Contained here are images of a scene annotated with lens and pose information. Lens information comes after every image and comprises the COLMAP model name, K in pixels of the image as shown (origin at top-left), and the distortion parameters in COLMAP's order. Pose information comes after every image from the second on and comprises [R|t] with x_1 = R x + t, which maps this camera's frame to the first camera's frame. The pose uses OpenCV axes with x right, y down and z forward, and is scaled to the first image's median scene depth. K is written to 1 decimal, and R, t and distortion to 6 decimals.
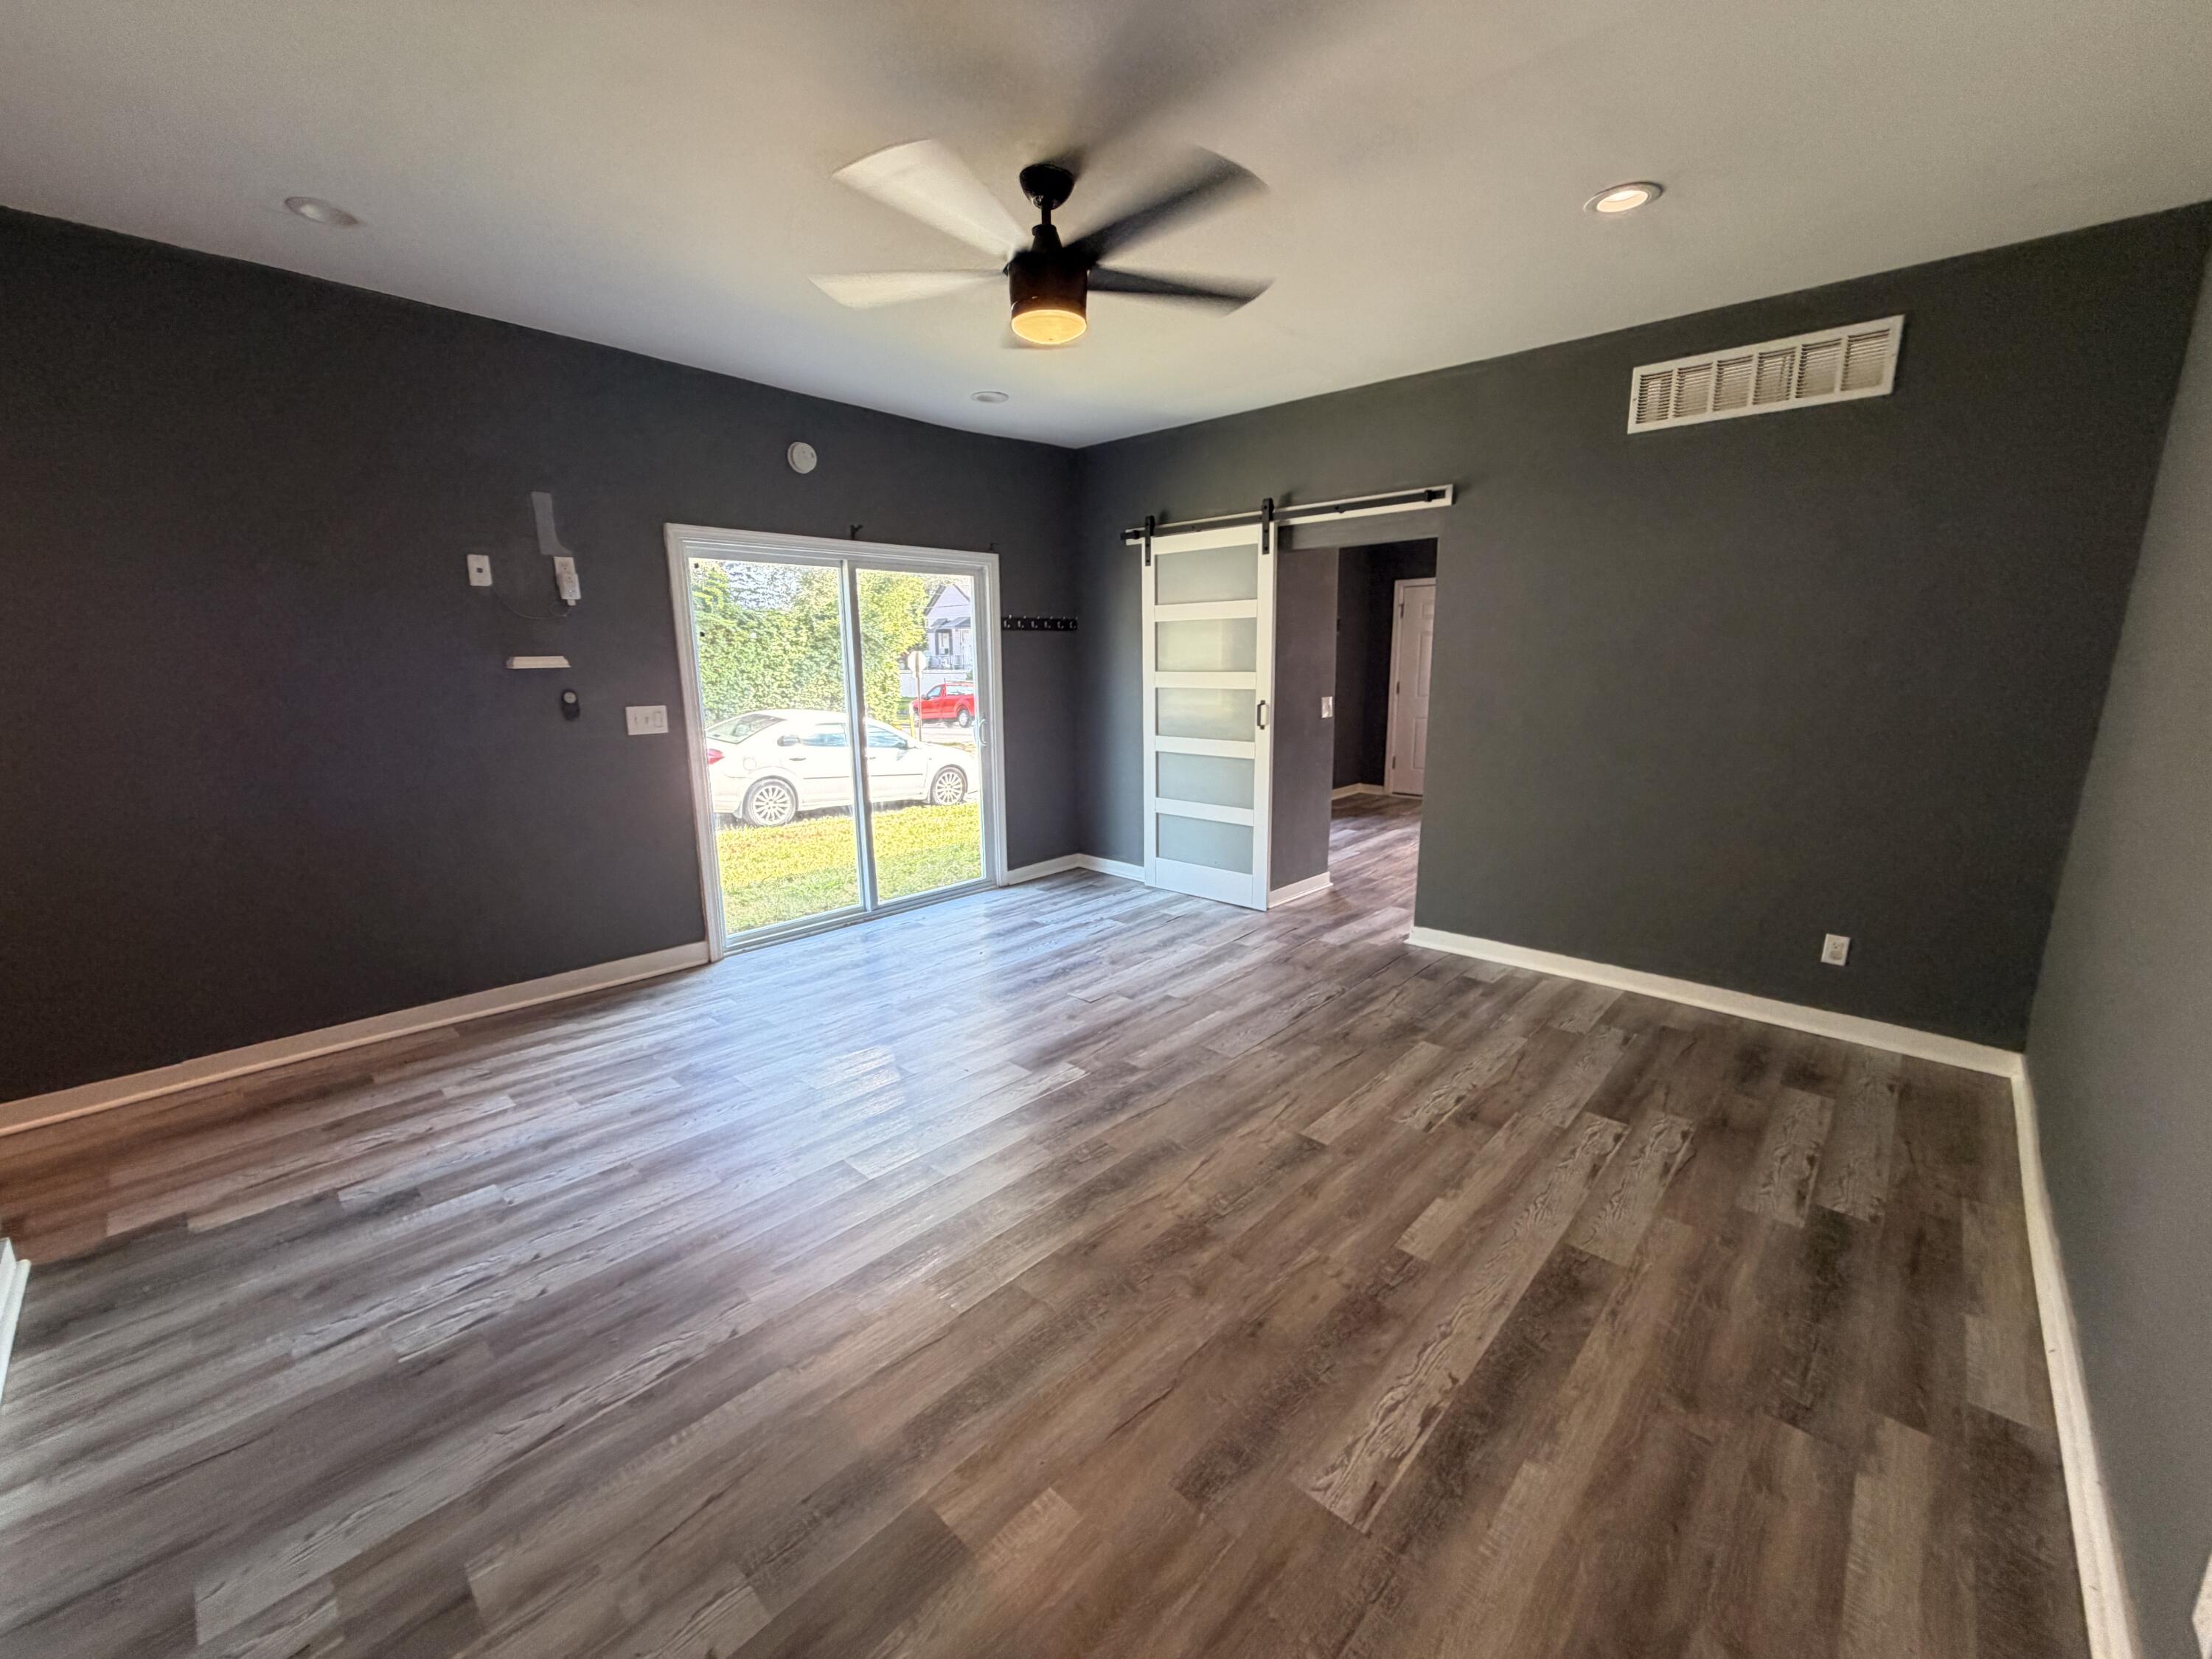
lens RADIAL K [[879.4, 0, 1099.4], [0, 879.4, 830.2], [0, 0, 1]] dist [-0.000453, 0.000416]
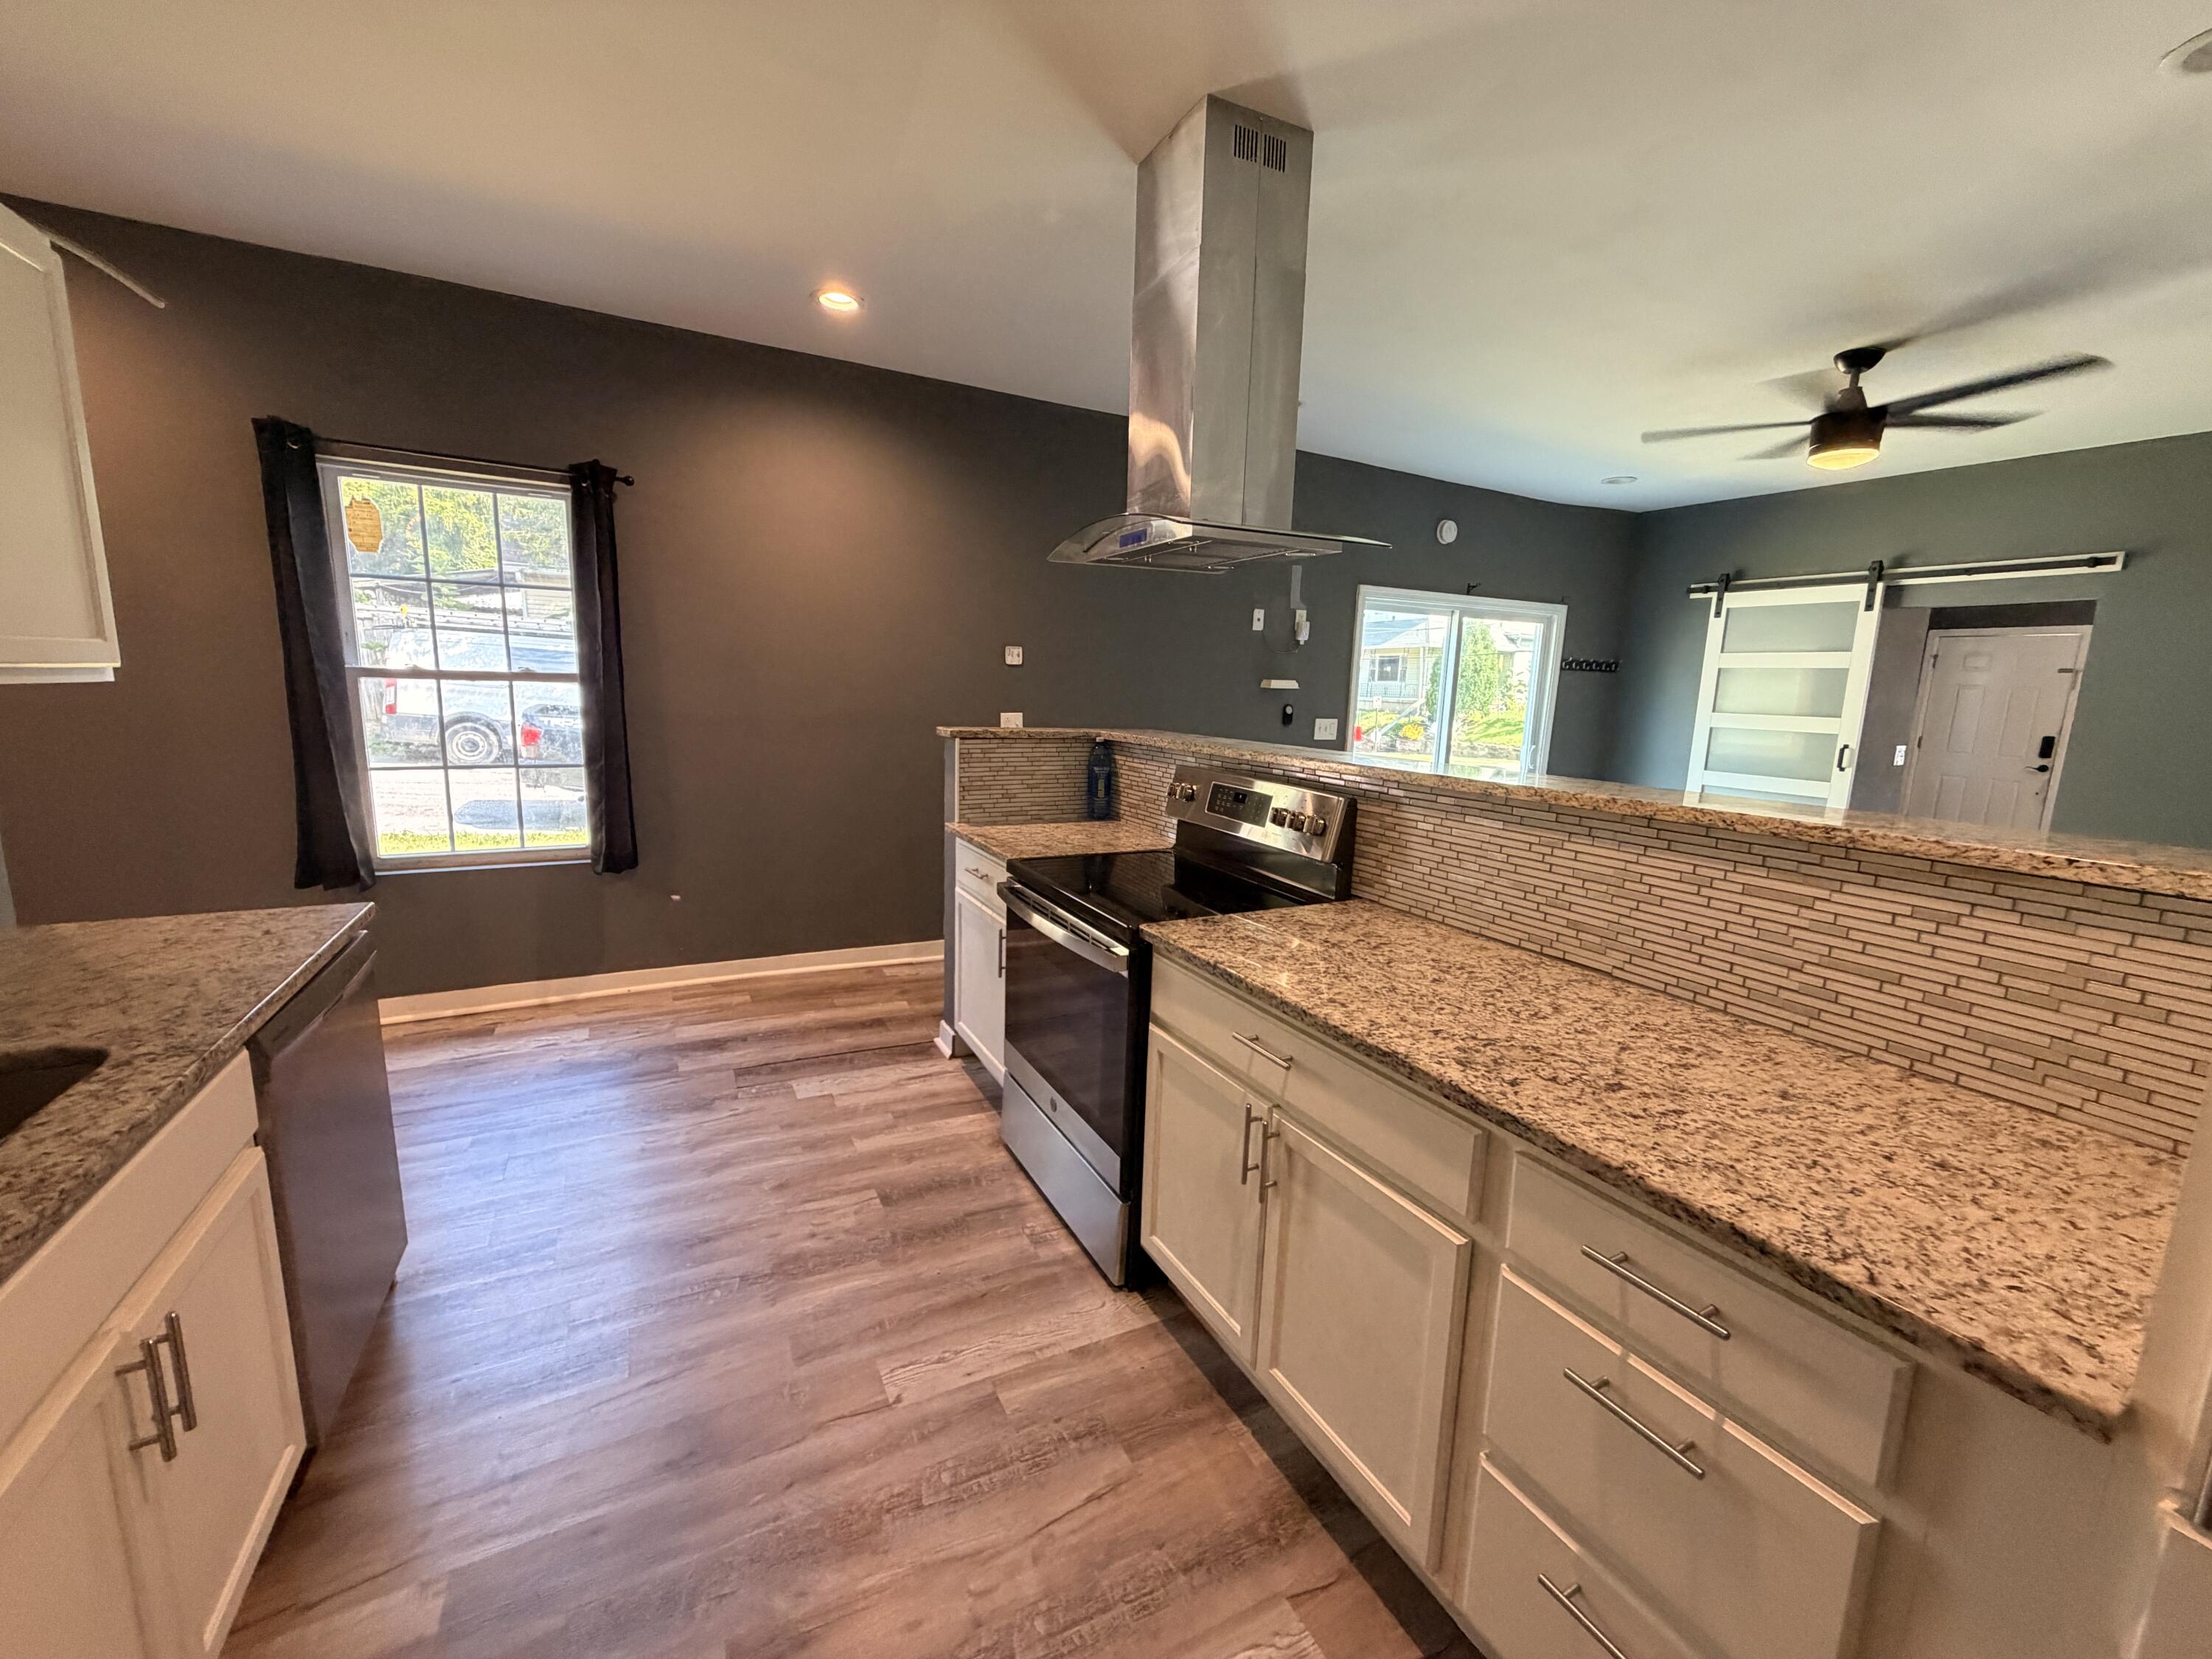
lens RADIAL K [[879.4, 0, 1099.4], [0, 879.4, 830.2], [0, 0, 1]] dist [-0.000453, 0.000416]
pose [[0.941914, 0.095812, -0.321899, -0.380040], [-0.105596, 0.994324, -0.013031, 0.080158], [0.318823, 0.046265, 0.946684, -0.366448]]
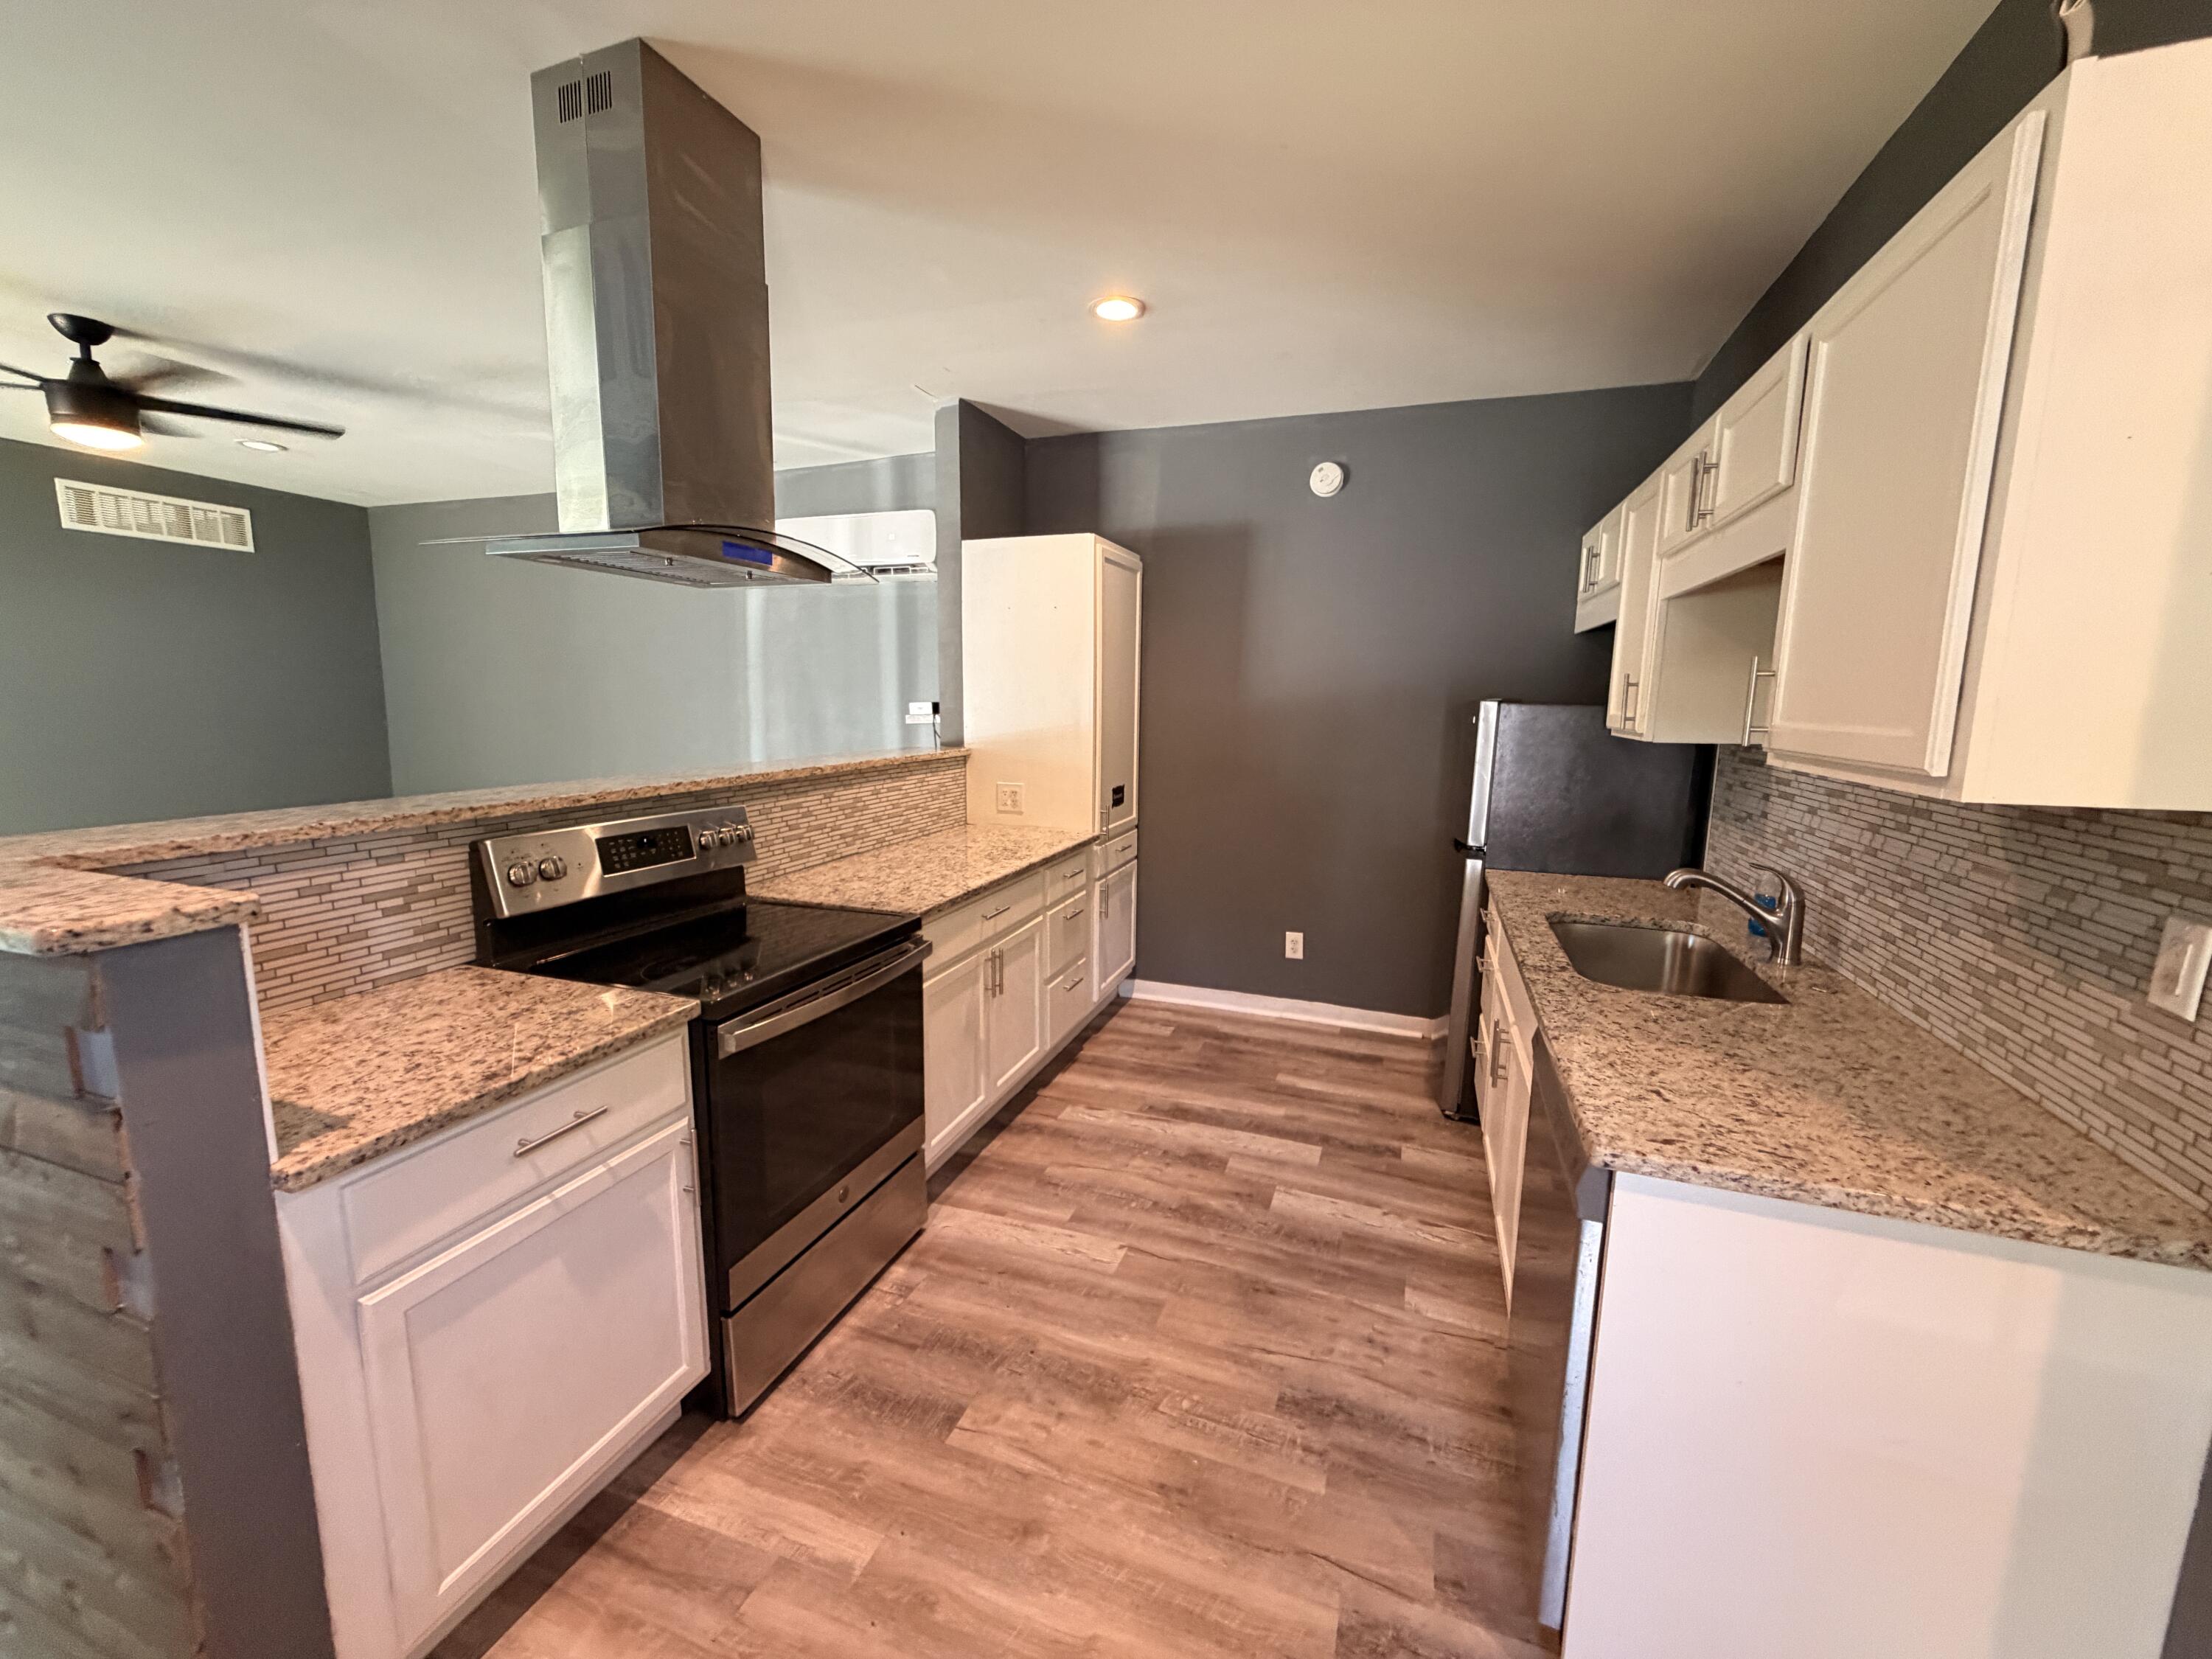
lens RADIAL K [[879.4, 0, 1099.4], [0, 879.4, 830.2], [0, 0, 1]] dist [-0.000453, 0.000416]
pose [[-0.397116, -0.129537, 0.908581, -1.075280], [0.173324, 0.961589, 0.212850, -0.032567], [-0.901254, 0.242005, -0.359410, 0.179325]]
